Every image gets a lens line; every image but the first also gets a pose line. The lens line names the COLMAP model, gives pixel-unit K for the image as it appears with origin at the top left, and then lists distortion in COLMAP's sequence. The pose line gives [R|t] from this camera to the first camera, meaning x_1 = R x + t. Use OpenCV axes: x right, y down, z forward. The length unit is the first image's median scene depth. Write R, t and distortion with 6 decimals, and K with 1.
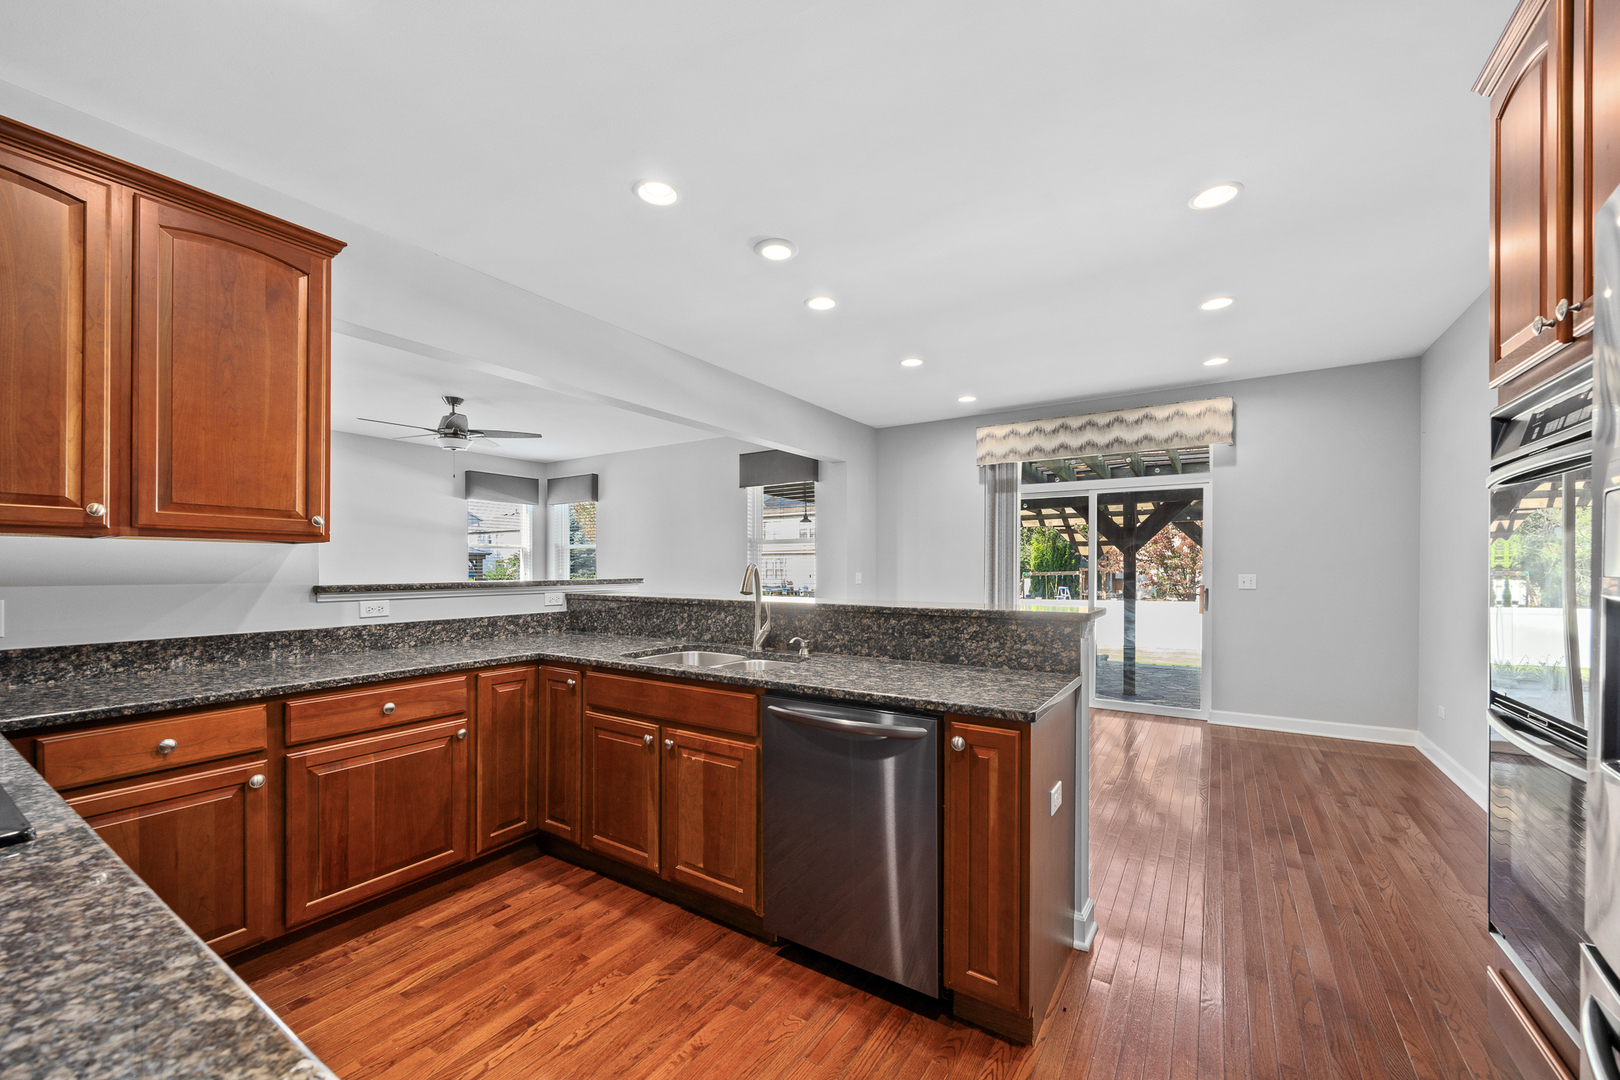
lens RADIAL K [[619.9, 0, 815.2], [0, 619.9, 569.2], [0, 0, 1]] dist [-0.004150, -0.000543]
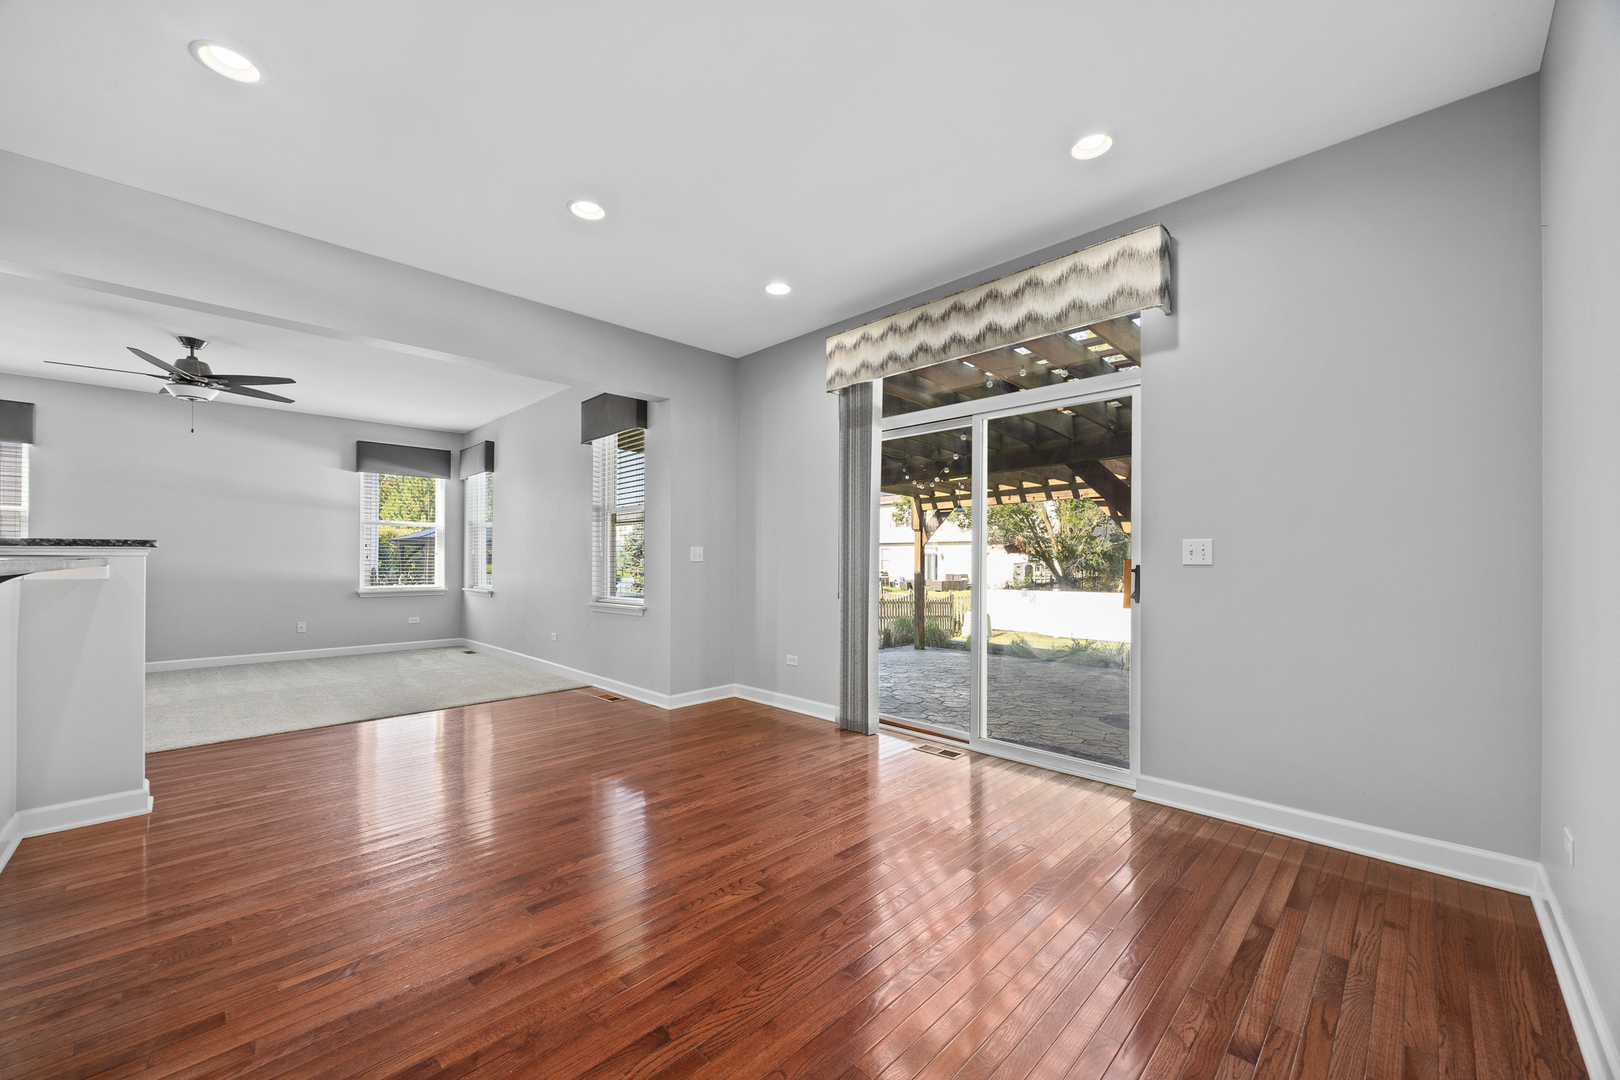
lens RADIAL K [[619.9, 0, 810.9], [0, 619.9, 554.6], [0, 0, 1]] dist [-0.004150, -0.000543]
pose [[0.980203, 0.000039, -0.197993, 0.709393], [-0.002198, 0.999941, -0.010683, 0.045252], [0.197981, 0.010907, 0.980145, 0.577139]]
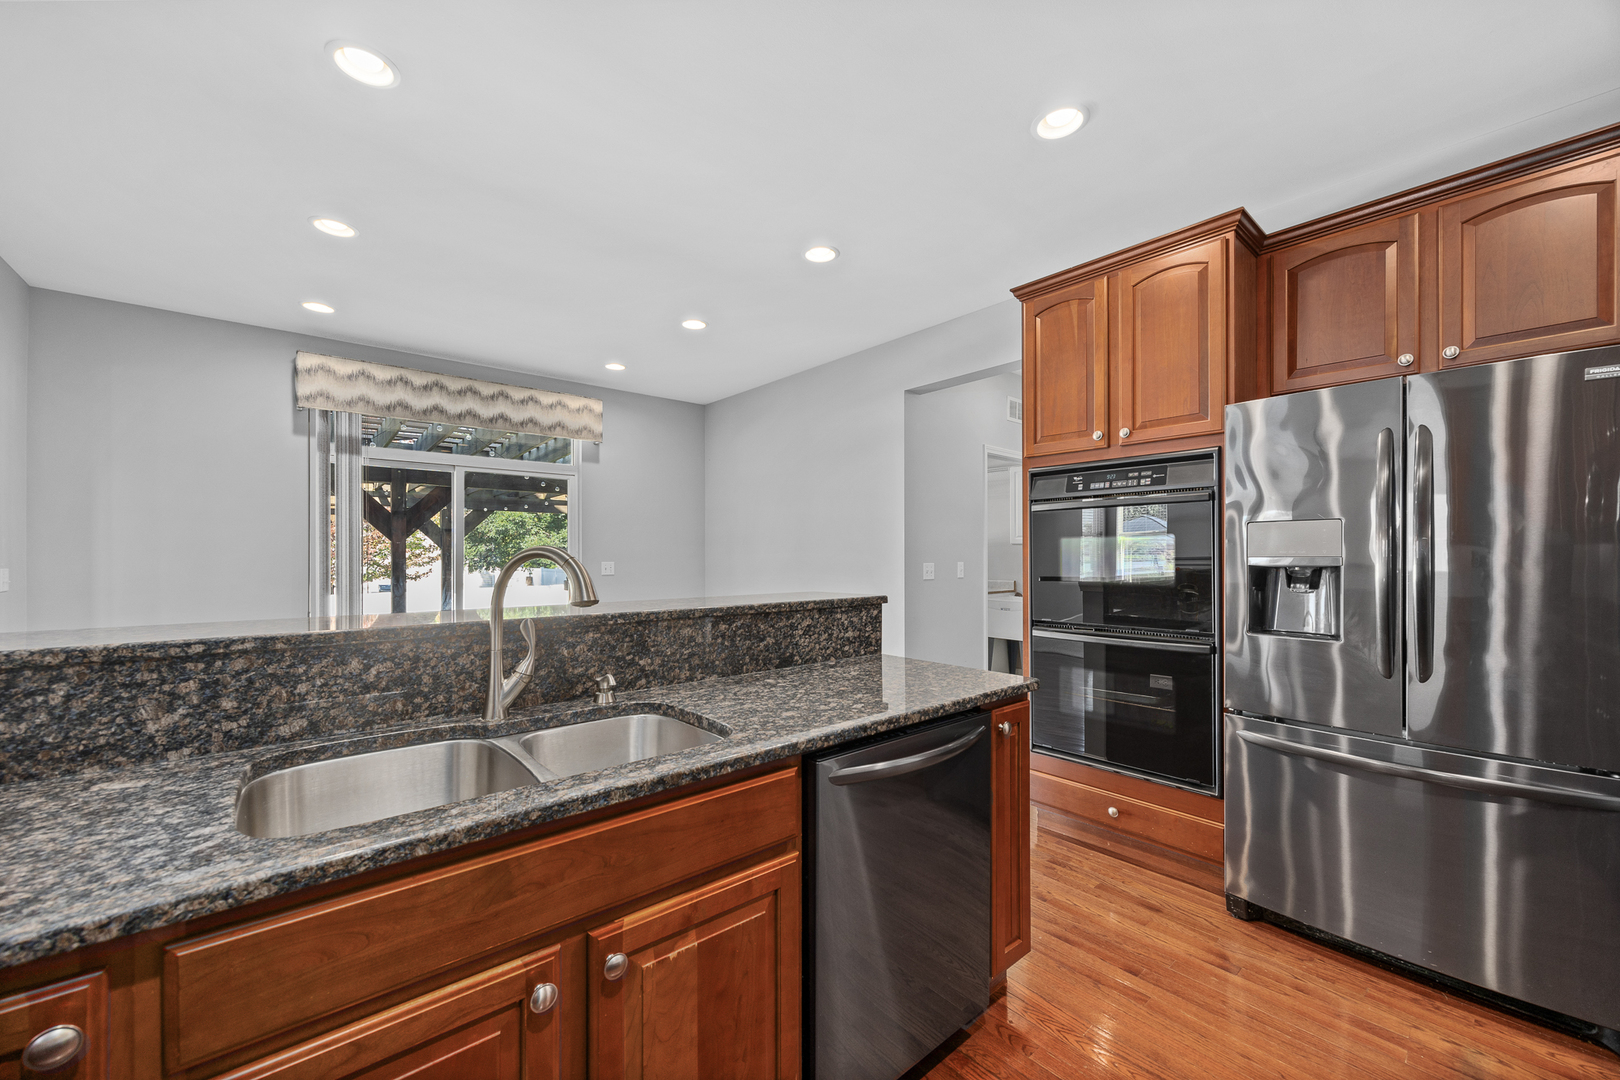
lens RADIAL K [[619.9, 0, 801.5], [0, 619.9, 550.3], [0, 0, 1]] dist [-0.004150, -0.000543]
pose [[0.299353, 0.006554, 0.954120, -0.409164], [0.005838, 0.999945, -0.008701, -0.000364], [-0.954125, 0.008175, 0.299299, 0.501092]]
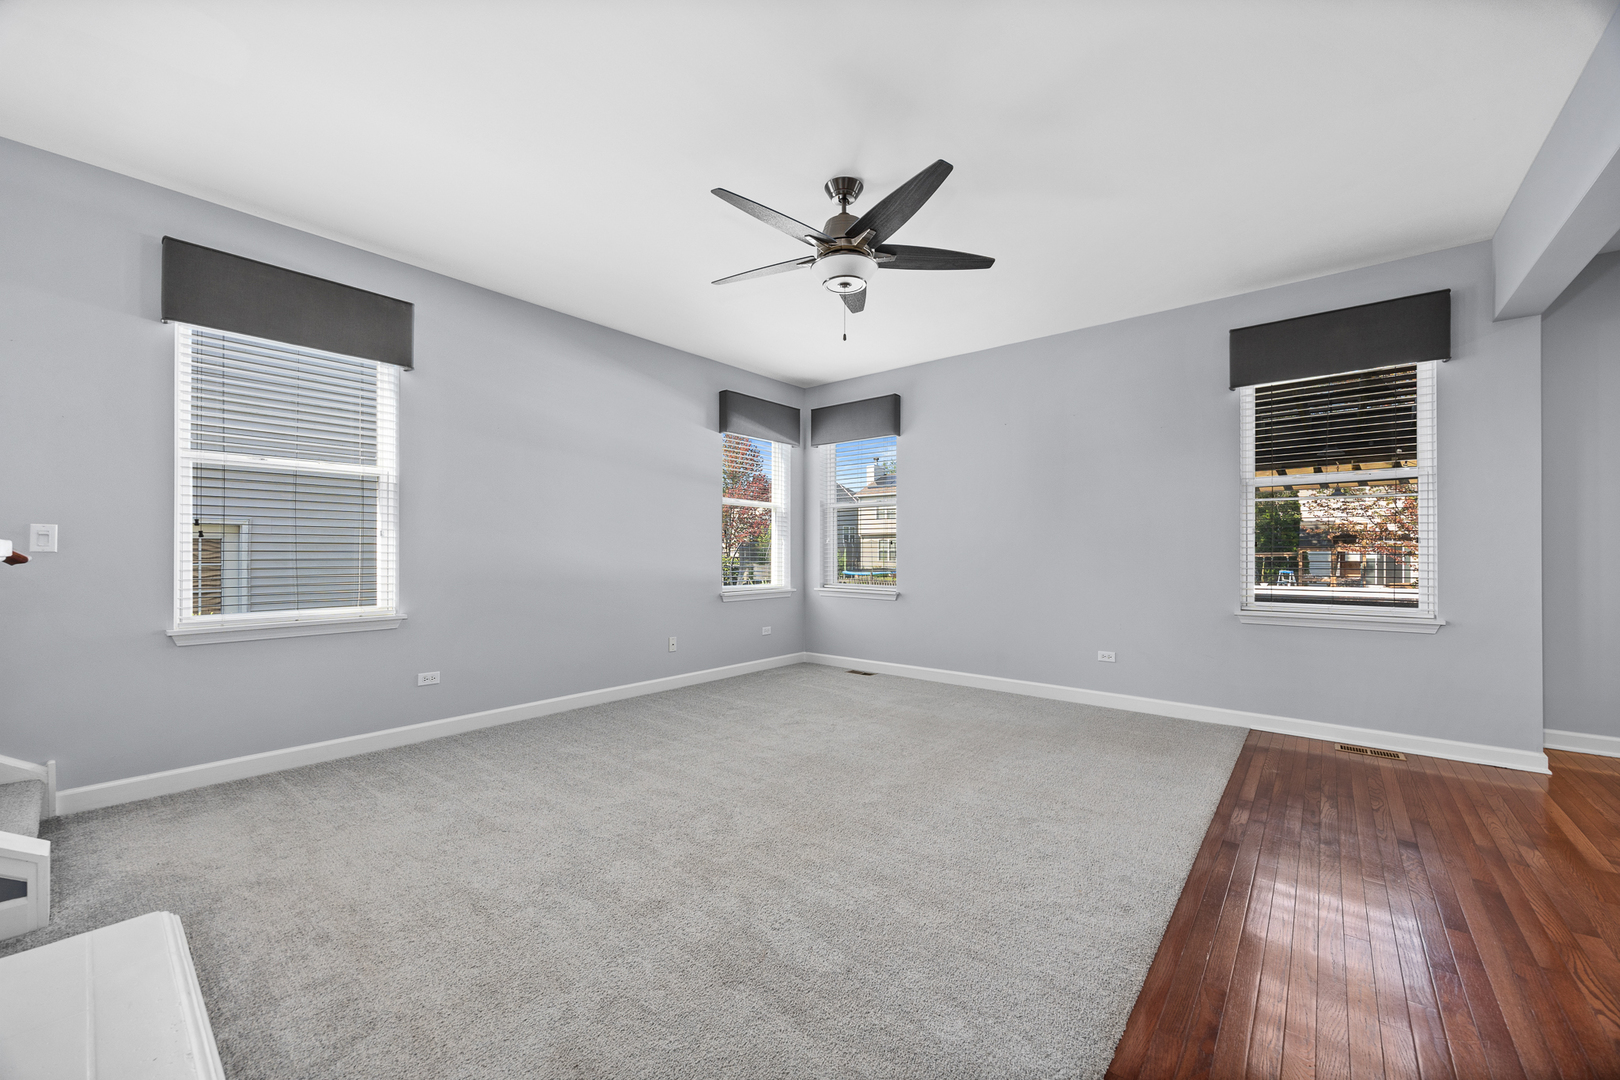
lens RADIAL K [[619.9, 0, 814.3], [0, 619.9, 548.0], [0, 0, 1]] dist [-0.004150, -0.000543]
pose [[0.992892, 0.001666, -0.119003, -0.950228], [-0.002675, 0.999962, -0.008320, 0.048875], [0.118985, 0.008580, 0.992859, 0.835449]]
